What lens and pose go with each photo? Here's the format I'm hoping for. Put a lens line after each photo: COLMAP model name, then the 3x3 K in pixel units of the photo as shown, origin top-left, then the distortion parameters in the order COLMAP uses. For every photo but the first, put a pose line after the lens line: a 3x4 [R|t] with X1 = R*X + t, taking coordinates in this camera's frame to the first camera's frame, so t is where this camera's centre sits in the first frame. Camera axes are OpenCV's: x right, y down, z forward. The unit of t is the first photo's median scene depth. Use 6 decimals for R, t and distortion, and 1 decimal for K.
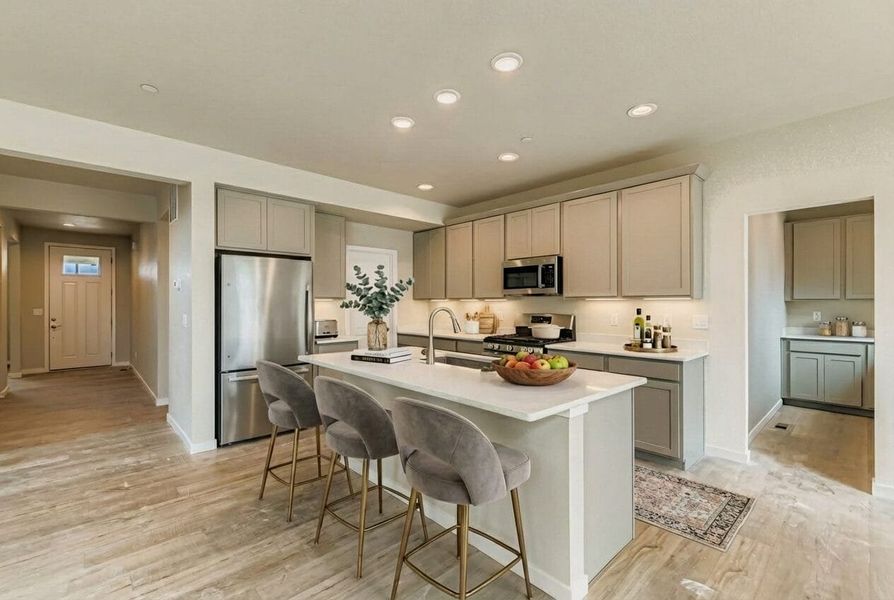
lens RADIAL K [[385.0, 0, 440.4], [0, 385.0, 302.4], [0, 0, 1]] dist [0.000624, -0.000161]
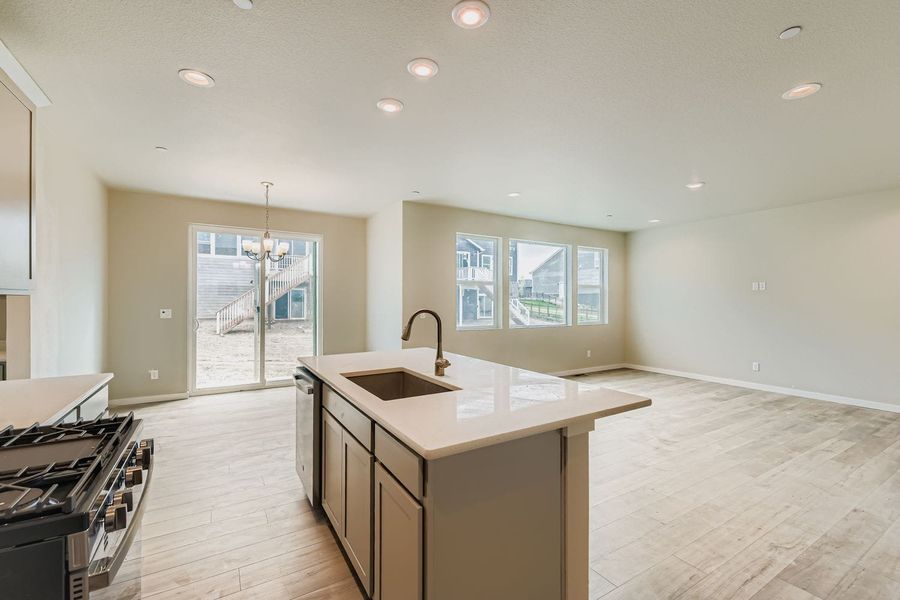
lens RADIAL K [[390.8, 0, 453.5], [0, 390.8, 299.6], [0, 0, 1]] dist [0.008976, -0.001157]
pose [[-0.983755, -0.001371, 0.179513, -0.129817], [-0.001377, 0.999999, 0.000092, -0.005296], [-0.179513, -0.000157, -0.983756, 1.106309]]
